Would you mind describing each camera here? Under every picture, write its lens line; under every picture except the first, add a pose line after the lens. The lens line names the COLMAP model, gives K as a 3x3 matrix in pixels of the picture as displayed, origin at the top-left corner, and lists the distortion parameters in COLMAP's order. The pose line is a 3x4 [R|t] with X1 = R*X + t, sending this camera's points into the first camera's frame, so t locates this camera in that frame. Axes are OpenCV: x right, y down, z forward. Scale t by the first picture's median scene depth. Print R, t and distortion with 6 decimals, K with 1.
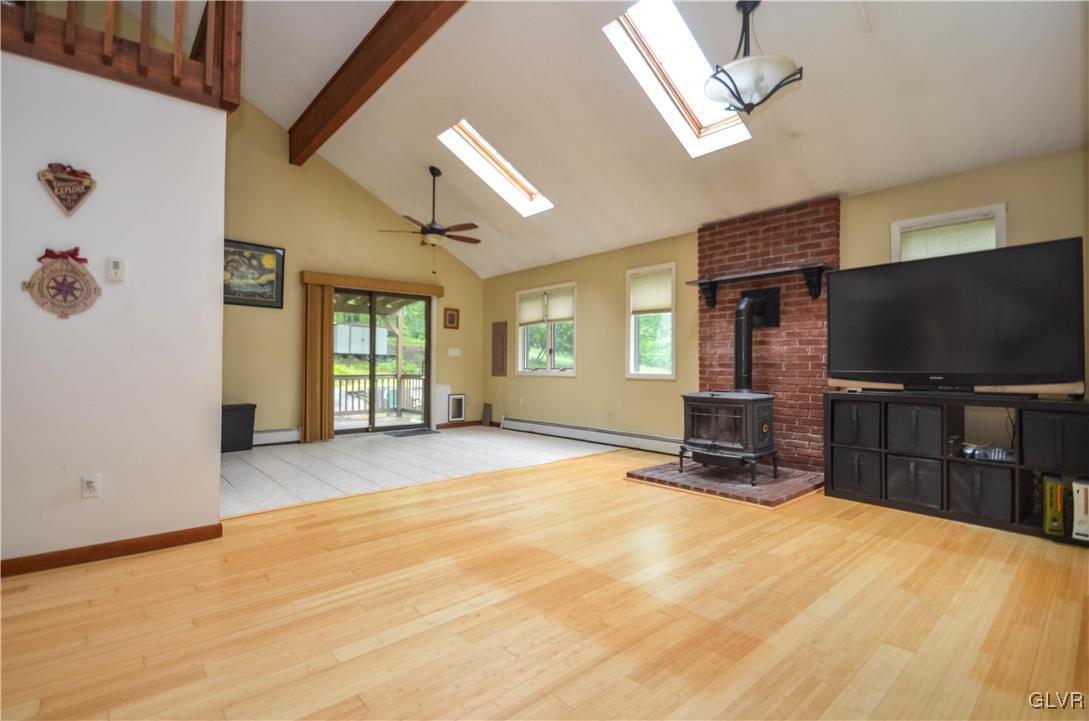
lens RADIAL K [[505.6, 0, 538.6], [0, 505.6, 358.8], [0, 0, 1]] dist [0.014793, -0.000154]
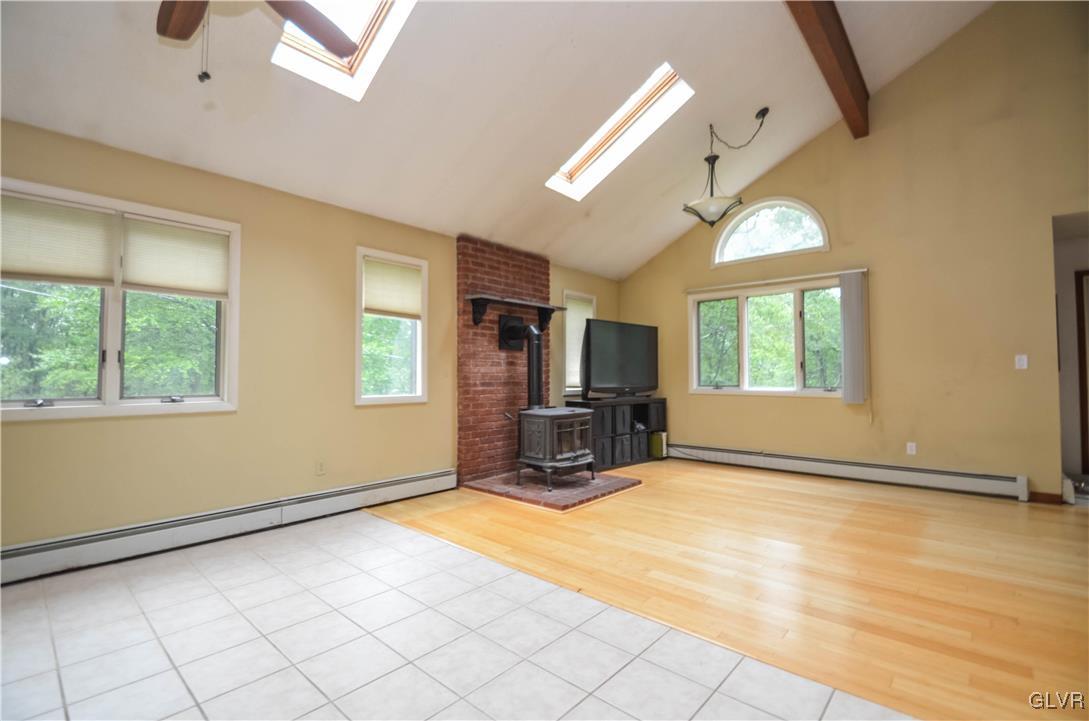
lens RADIAL K [[483.4, 0, 537.9], [0, 483.4, 359.4], [0, 0, 1]] dist [0.023596, -0.024006]
pose [[-0.119921, 0.032355, 0.992256, -0.463468], [-0.012461, 0.999341, -0.034092, -0.003578], [-0.992705, -0.016453, -0.119439, 0.783016]]
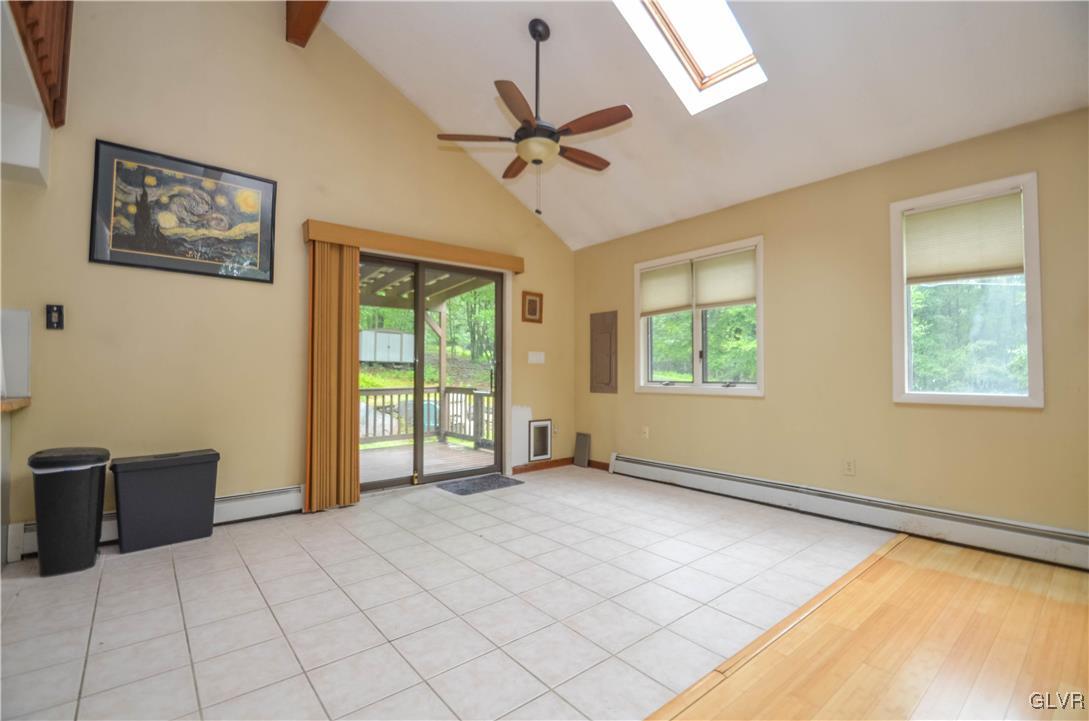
lens RADIAL K [[483.4, 0, 537.9], [0, 483.4, 359.4], [0, 0, 1]] dist [0.023596, -0.024006]
pose [[0.999565, -0.005837, -0.028900, -0.179225], [0.005474, 0.999905, -0.012622, -0.002702], [0.028970, 0.012458, 0.999503, 0.439898]]
